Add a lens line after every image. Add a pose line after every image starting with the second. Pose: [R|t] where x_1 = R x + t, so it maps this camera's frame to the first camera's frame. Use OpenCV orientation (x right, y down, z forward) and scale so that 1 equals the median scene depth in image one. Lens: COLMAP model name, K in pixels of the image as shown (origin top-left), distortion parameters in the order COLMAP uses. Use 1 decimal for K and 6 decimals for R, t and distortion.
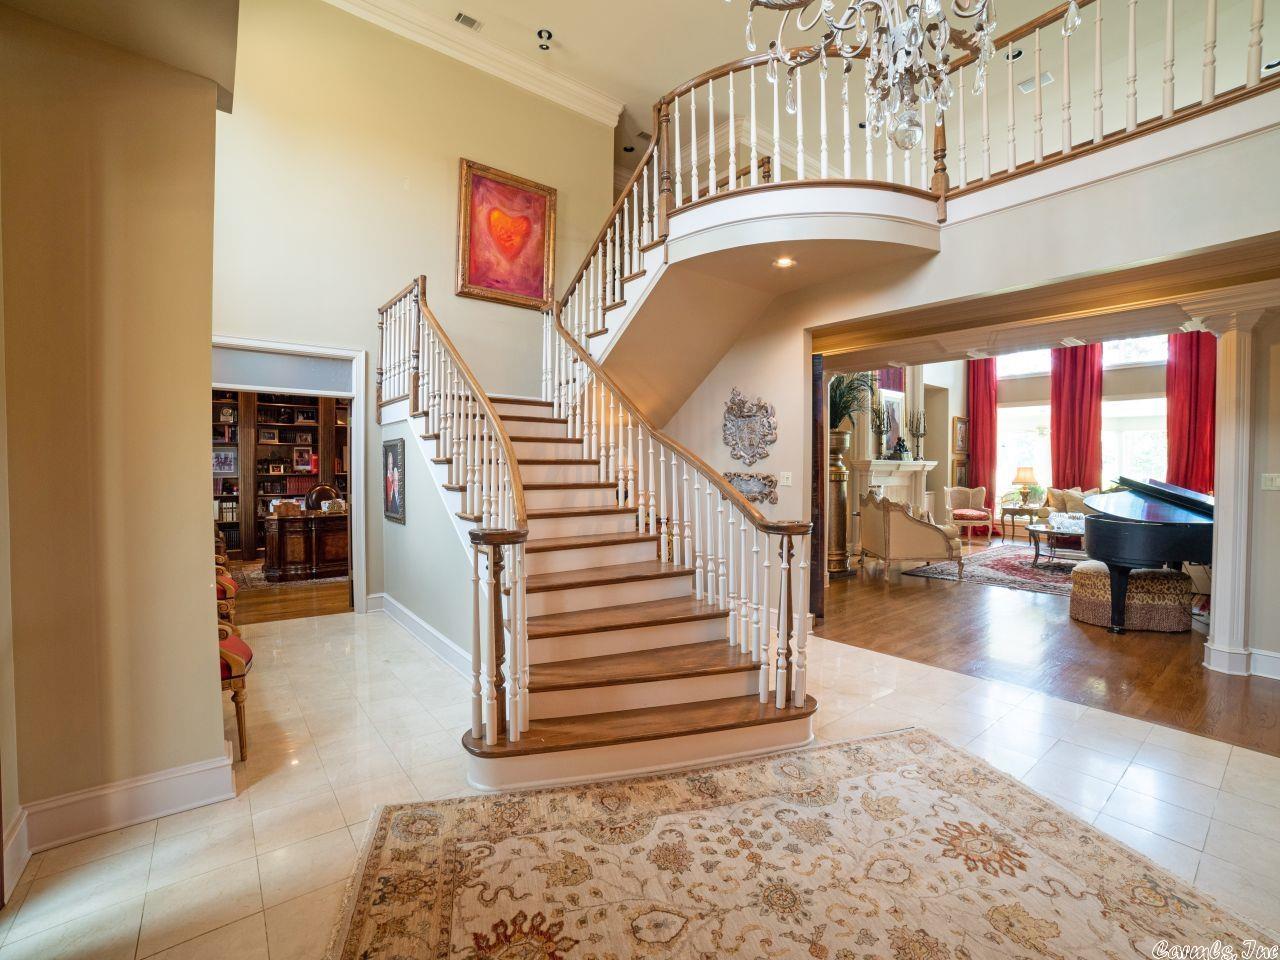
lens RADIAL K [[567.1, 0, 640.0], [0, 567.1, 480.0], [0, 0, 1]] dist [-0.001231, -0.000001]
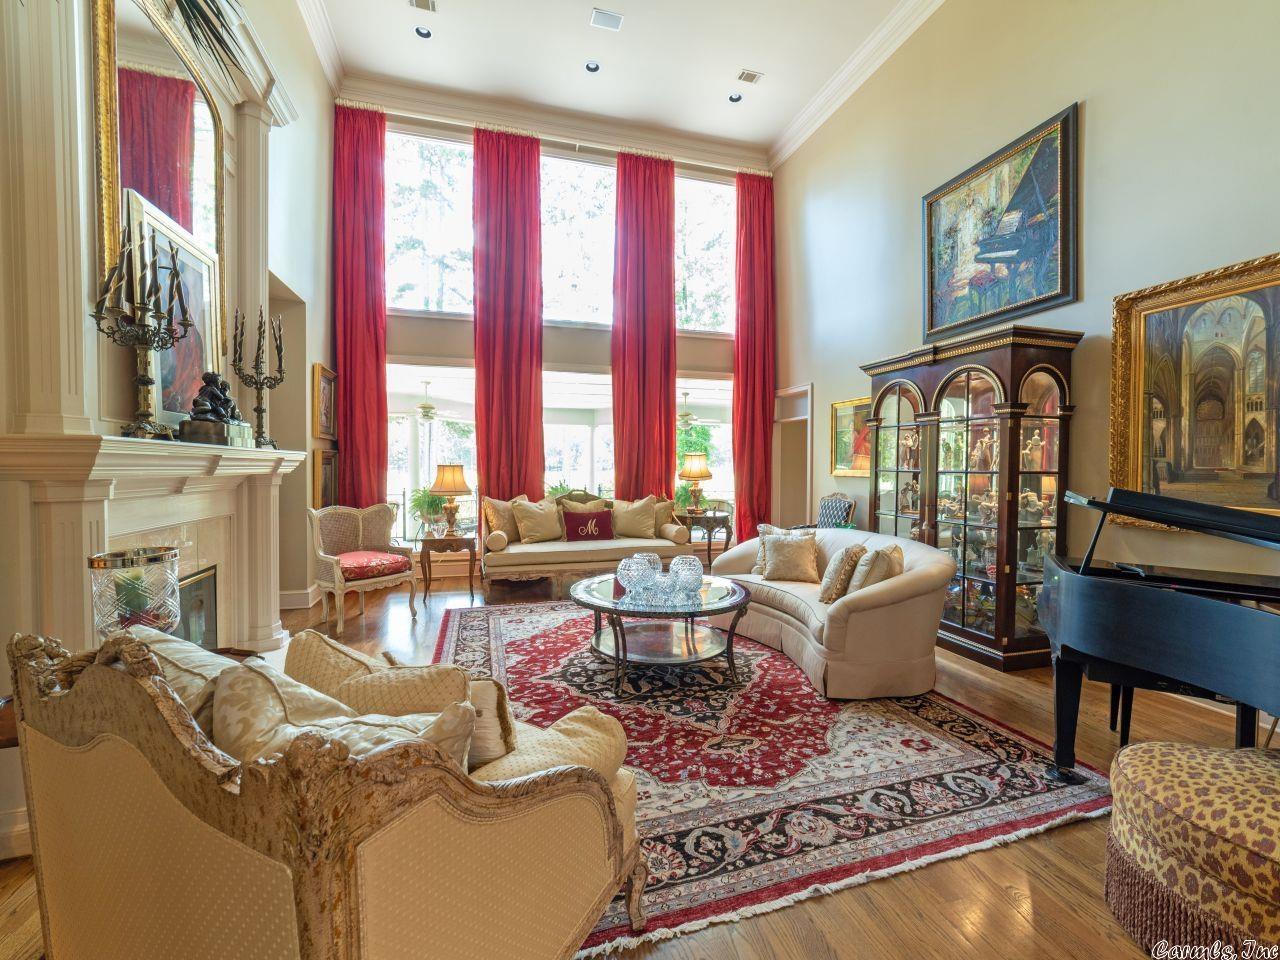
lens RADIAL K [[517.8, 0, 640.0], [0, 517.8, 480.0], [0, 0, 1]] dist [0.001438, 0.000233]
pose [[0.351946, -0.021383, 0.935776, 0.257831], [0.020321, 0.999678, 0.015200, -0.013399], [-0.935800, 0.013666, 0.352267, 0.647103]]
